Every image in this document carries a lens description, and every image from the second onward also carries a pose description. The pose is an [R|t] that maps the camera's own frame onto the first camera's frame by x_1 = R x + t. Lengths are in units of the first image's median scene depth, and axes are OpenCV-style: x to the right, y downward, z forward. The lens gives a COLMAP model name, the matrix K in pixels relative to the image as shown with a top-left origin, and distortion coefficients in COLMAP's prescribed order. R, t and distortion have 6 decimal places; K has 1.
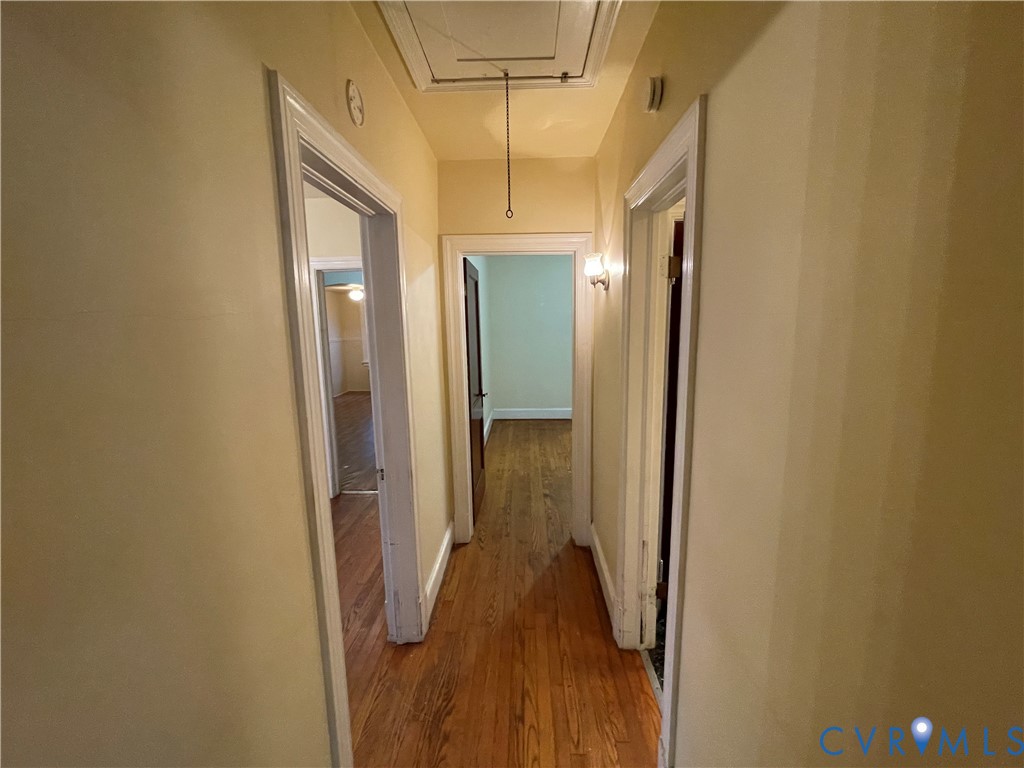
lens RADIAL K [[412.4, 0, 514.3], [0, 412.4, 382.4], [0, 0, 1]] dist [0.000317, 0.000008]
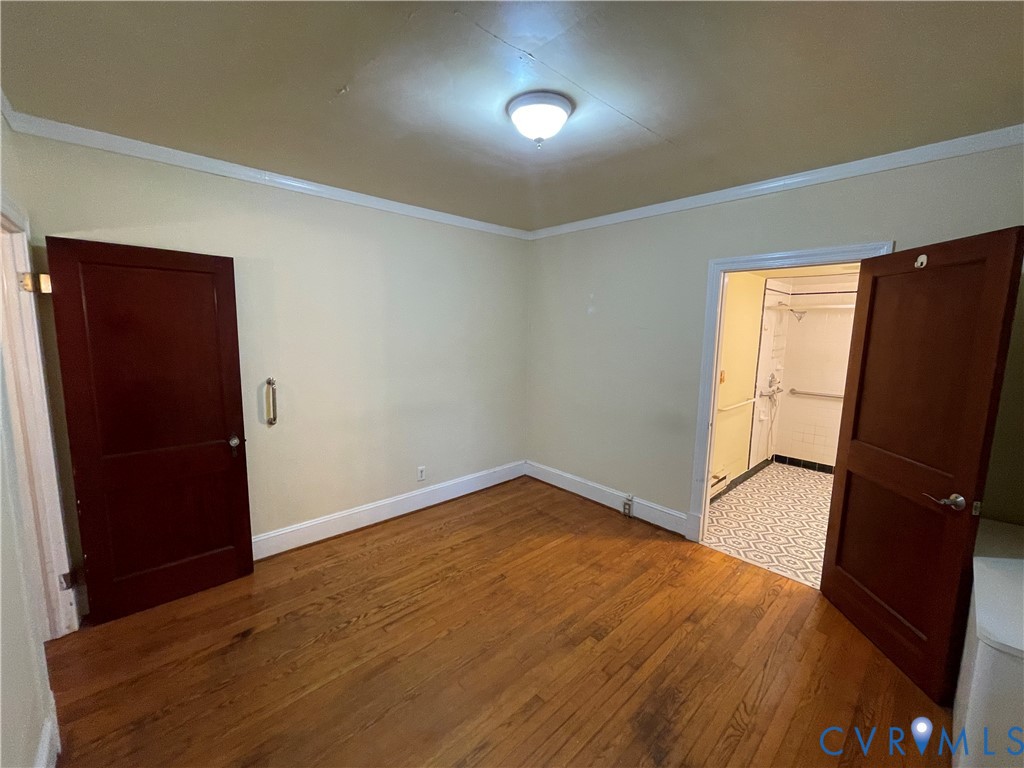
lens RADIAL K [[414.5, 0, 511.0], [0, 414.5, 382.6], [0, 0, 1]] dist [-0.004825, 0.001192]
pose [[0.697328, 0.126095, -0.705573, 0.527670], [-0.138275, 0.989578, 0.040192, -0.115728], [0.703287, 0.069536, 0.707497, 0.612195]]
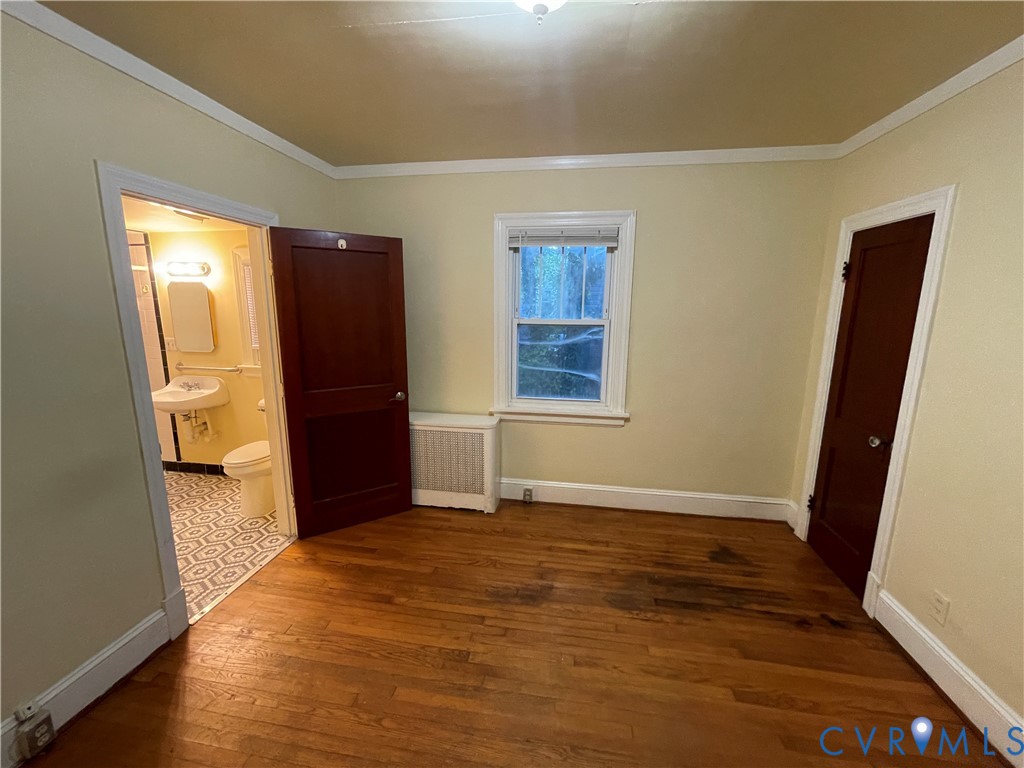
lens RADIAL K [[414.5, 0, 513.7], [0, 414.5, 379.4], [0, 0, 1]] dist [-0.004825, 0.001192]
pose [[0.133662, -0.154763, 0.978868, -0.011305], [0.140068, 0.980766, 0.135937, -0.137739], [-0.981079, 0.118939, 0.152769, 0.874300]]
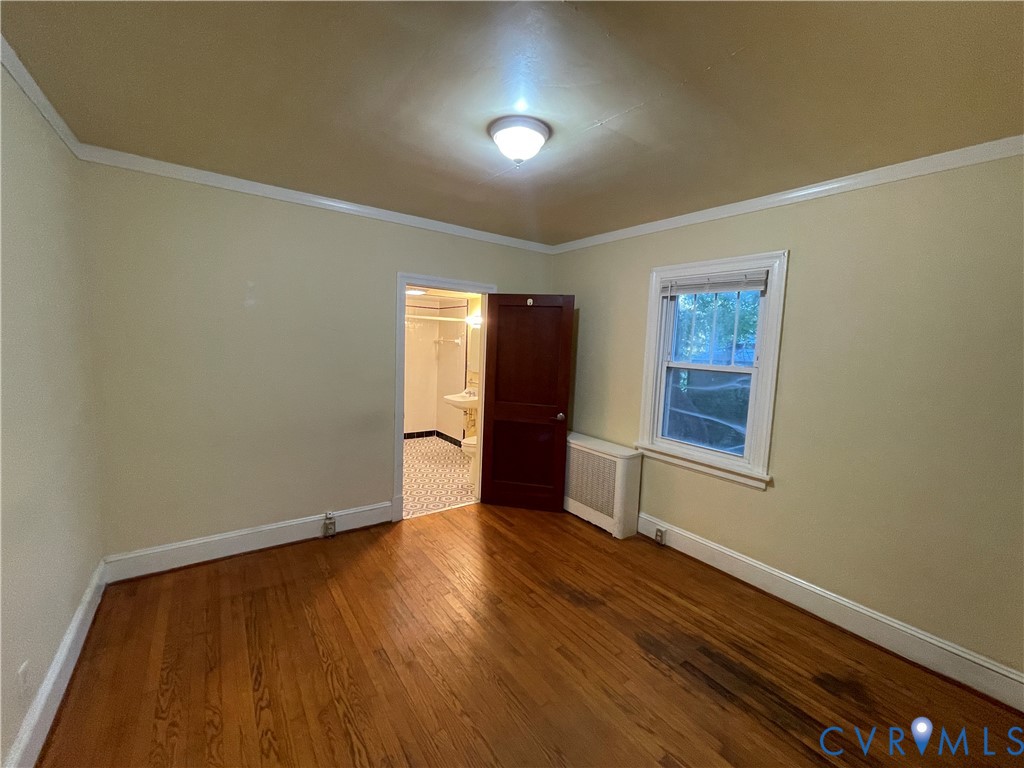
lens RADIAL K [[414.5, 0, 511.8], [0, 414.5, 378.6], [0, 0, 1]] dist [-0.004825, 0.001192]
pose [[0.792766, -0.000298, 0.609526, 0.018863], [0.035486, 0.998326, -0.045666, -0.093038], [-0.608492, 0.057832, 0.791450, 0.577563]]
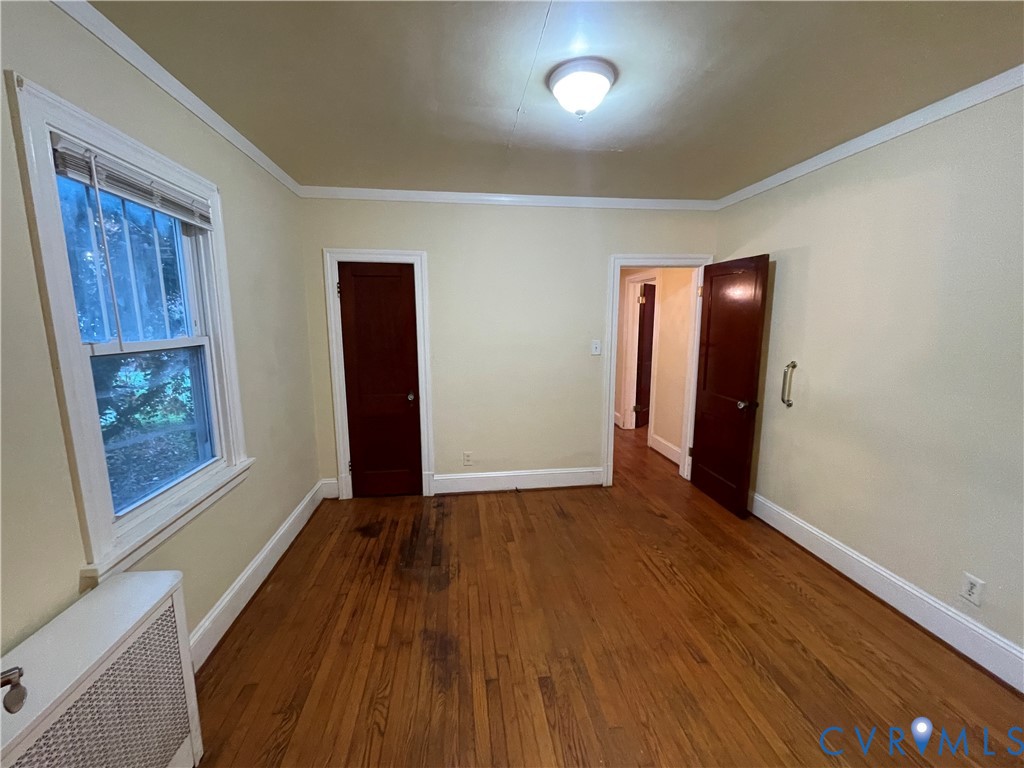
lens RADIAL K [[414.5, 0, 506.0], [0, 414.5, 383.2], [0, 0, 1]] dist [-0.004825, 0.001192]
pose [[-0.989277, 0.048112, -0.137898, 0.386264], [0.004259, 0.953284, 0.302045, -0.199747], [0.145988, 0.298219, -0.943267, 1.264544]]
